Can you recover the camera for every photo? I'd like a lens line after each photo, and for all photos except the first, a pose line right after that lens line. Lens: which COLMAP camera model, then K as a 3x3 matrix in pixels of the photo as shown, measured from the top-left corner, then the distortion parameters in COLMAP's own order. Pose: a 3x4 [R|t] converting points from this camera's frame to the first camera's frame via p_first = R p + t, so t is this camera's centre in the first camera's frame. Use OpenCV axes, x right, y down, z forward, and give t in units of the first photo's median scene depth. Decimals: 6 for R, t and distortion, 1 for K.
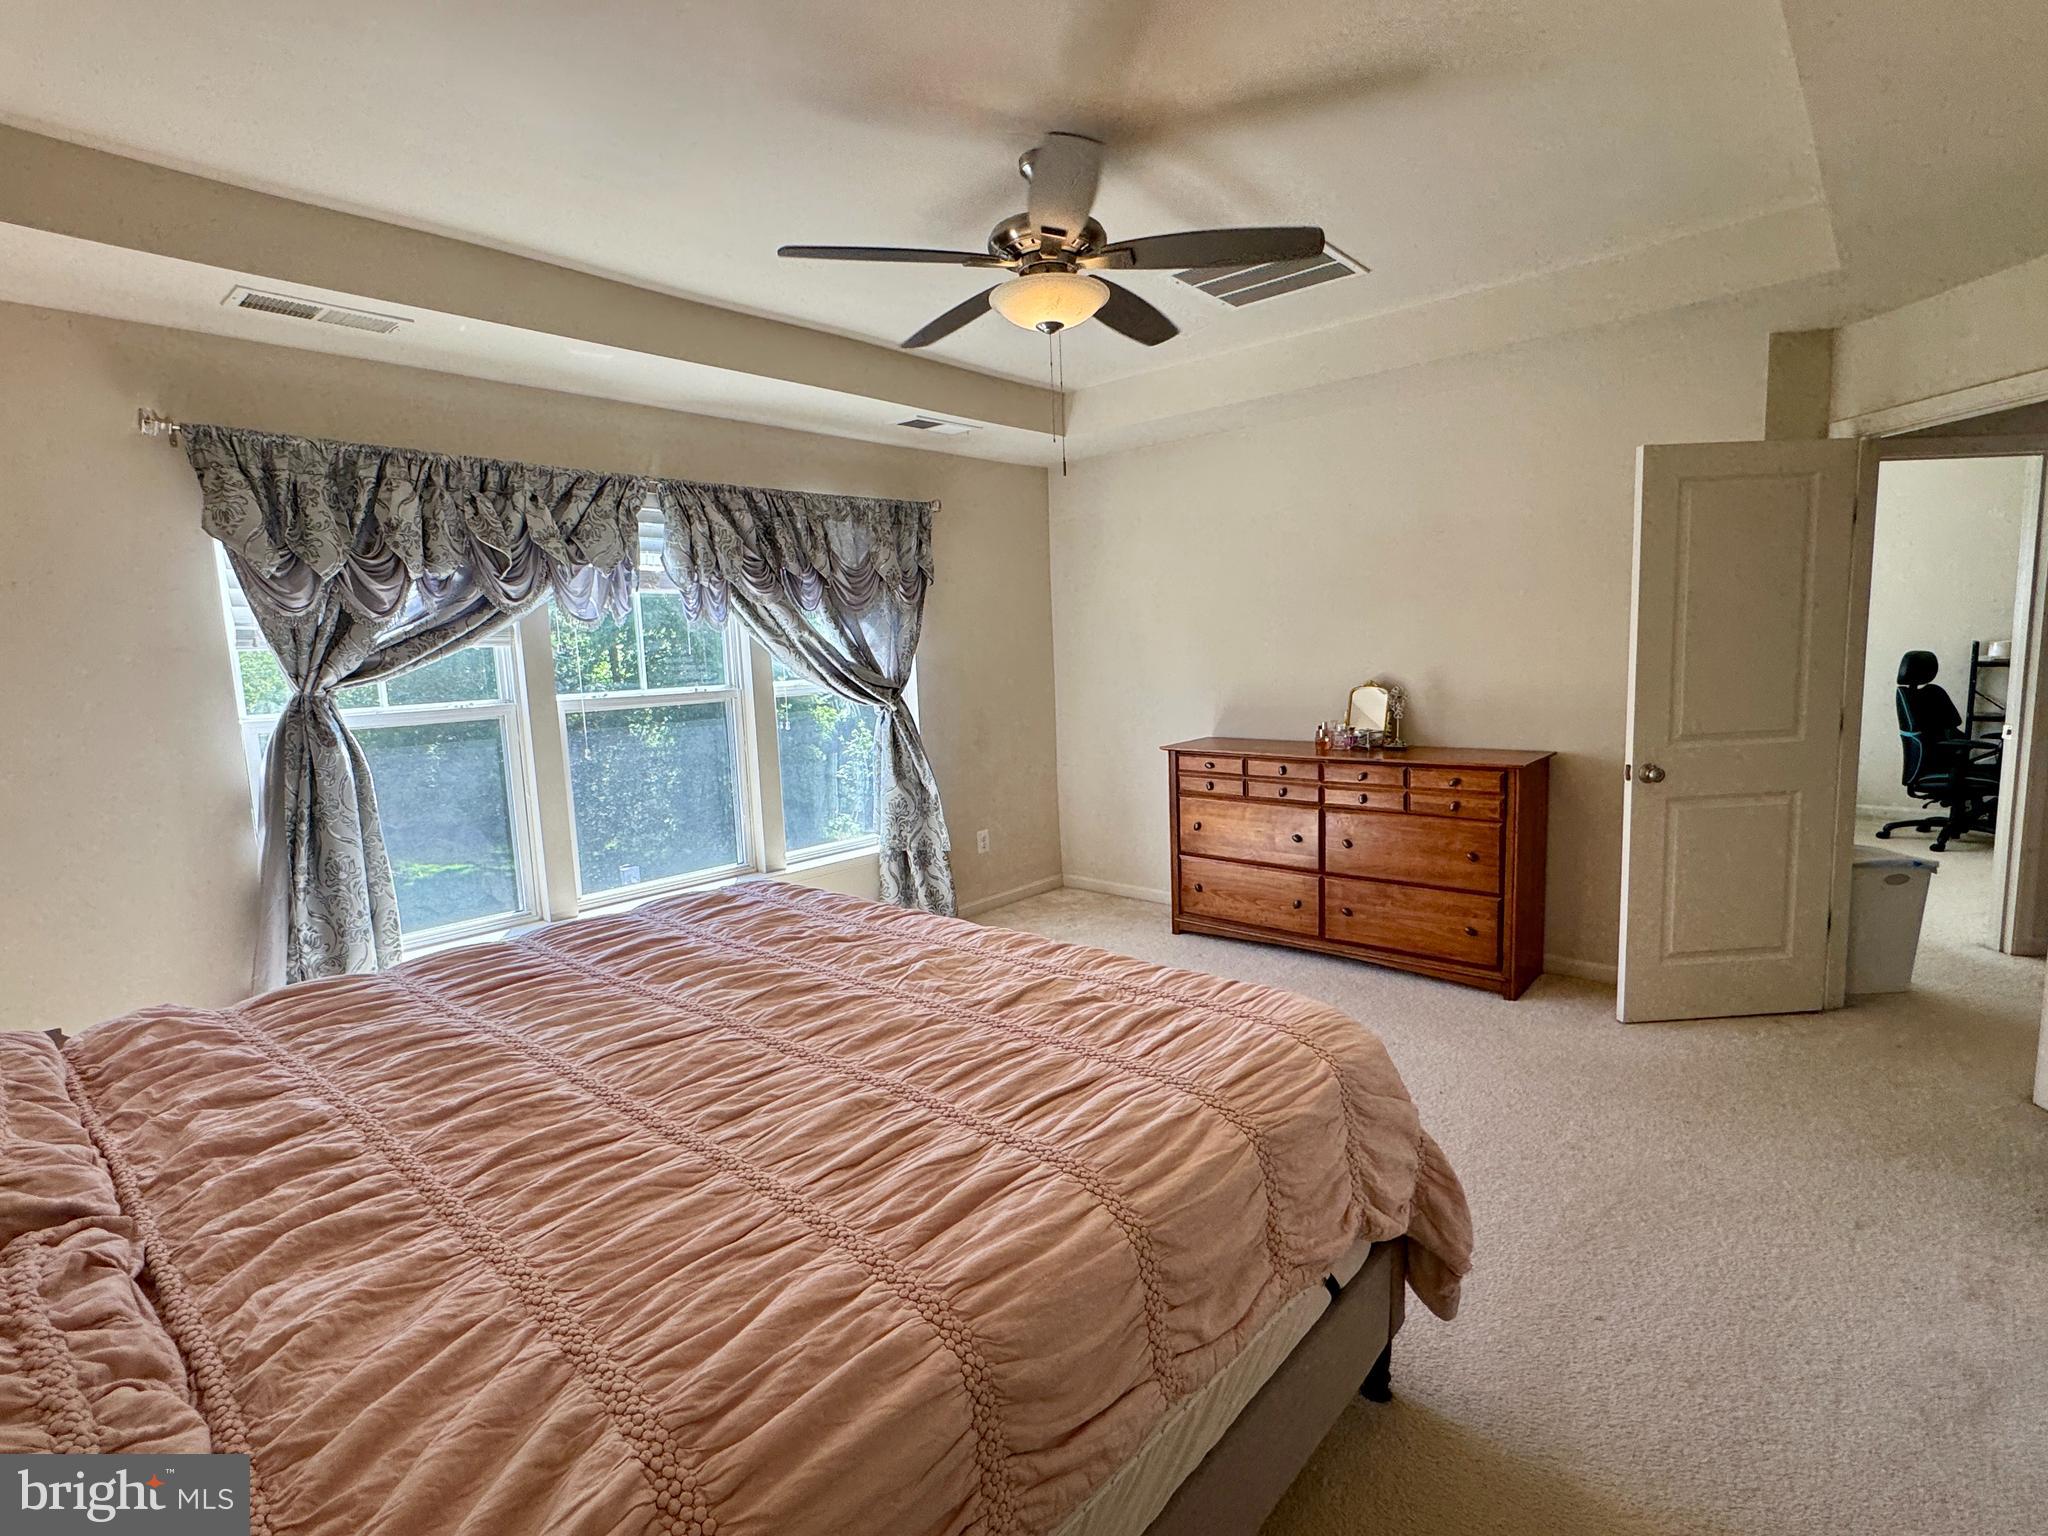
lens RADIAL K [[1005.0, 0, 1022.4], [0, 1005.0, 763.2], [0, 0, 1]] dist [-0.004496, 0.000158]
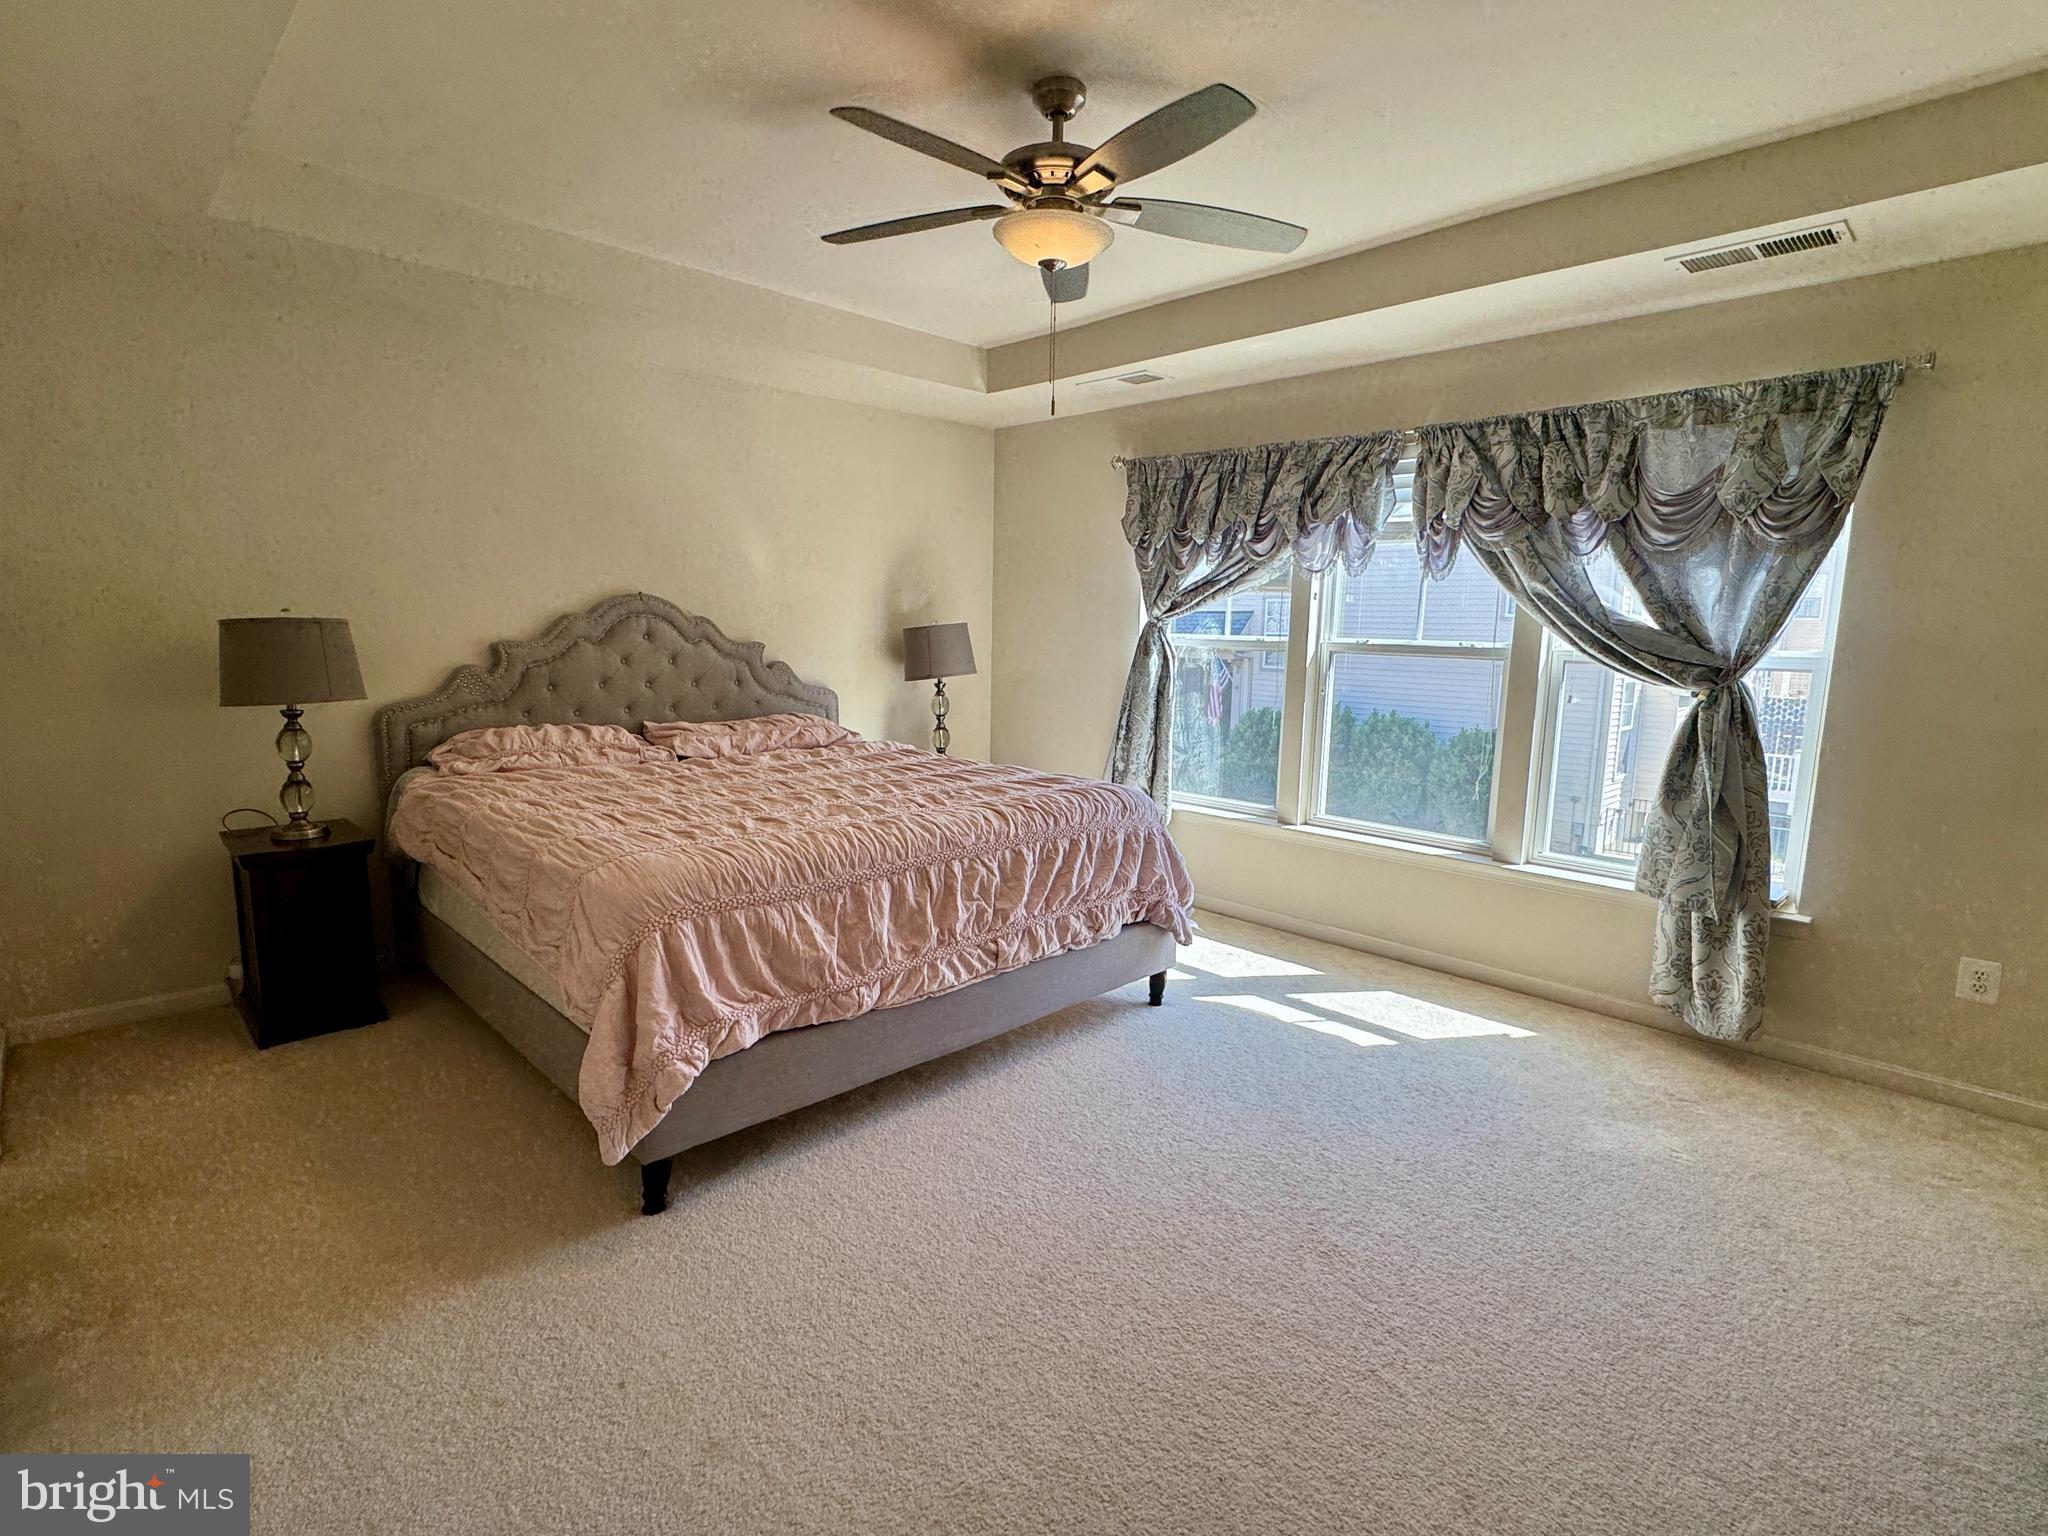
lens RADIAL K [[1007.9, 0, 1022.5], [0, 1007.9, 795.5], [0, 0, 1]] dist [0.031846, 0.000238]
pose [[-0.089792, 0.206383, -0.974343, 0.682428], [-0.140858, 0.965829, 0.217560, -0.085395], [0.985949, 0.156779, -0.057653, 0.665458]]
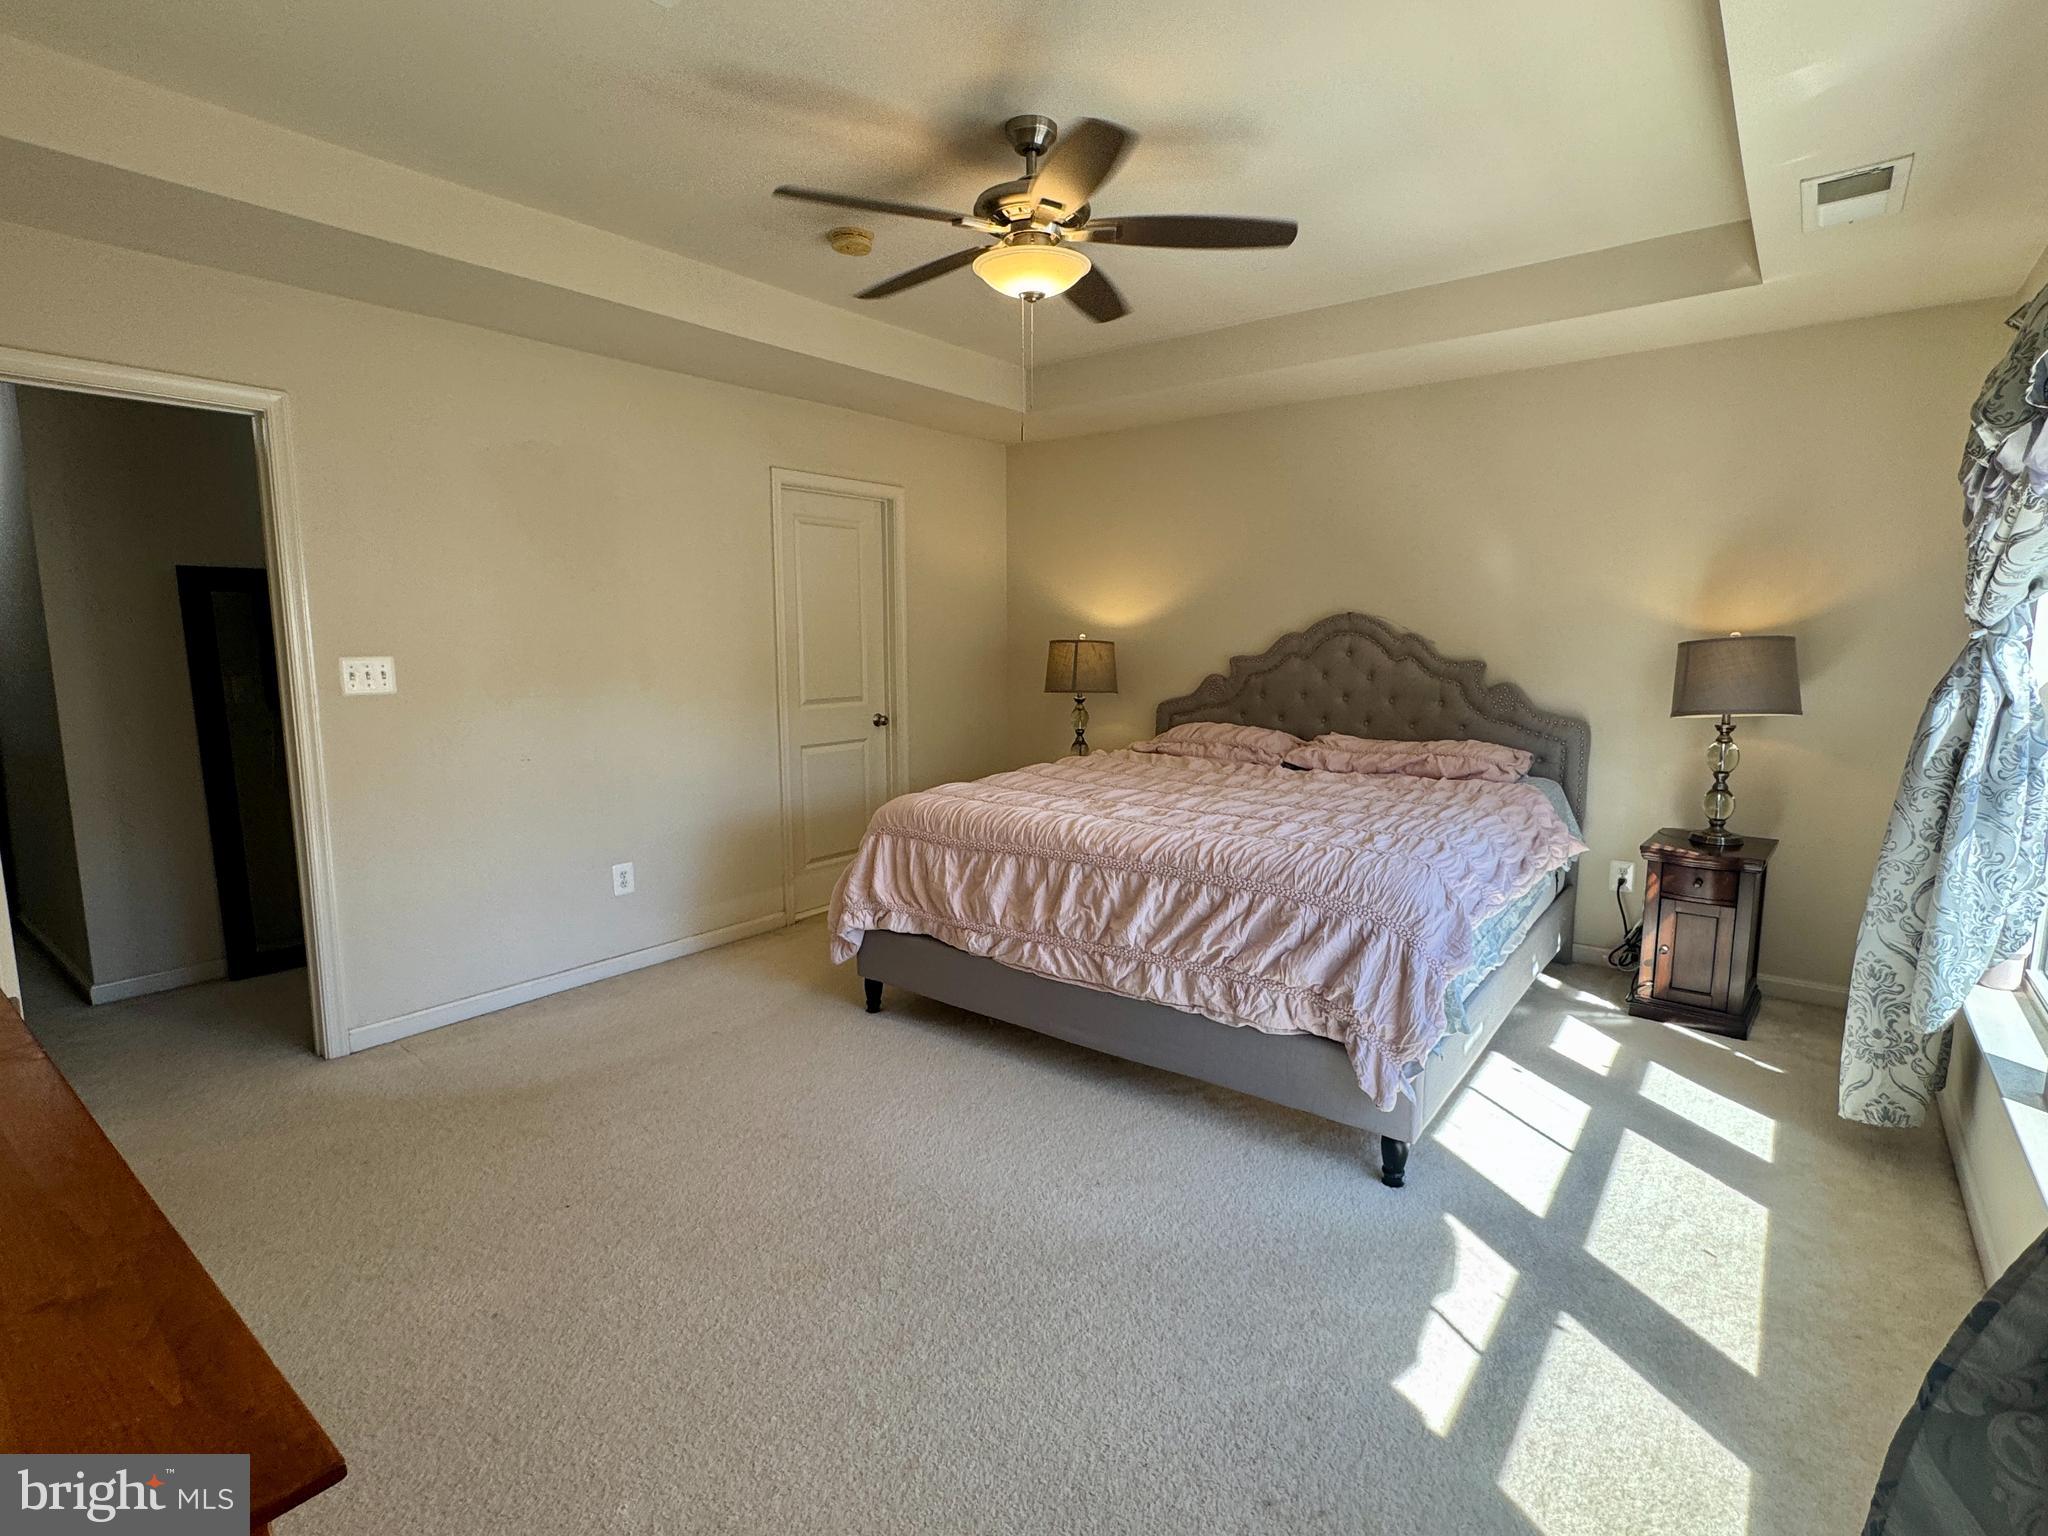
lens RADIAL K [[995.9, 0, 1023.3], [0, 995.9, 788.8], [0, 0, 1]] dist [0.082926, -0.000092]
pose [[-0.997339, 0.051561, -0.051538, 0.083558], [0.034258, 0.955501, 0.292991, -0.157777], [0.064351, 0.290446, -0.954725, 1.285235]]
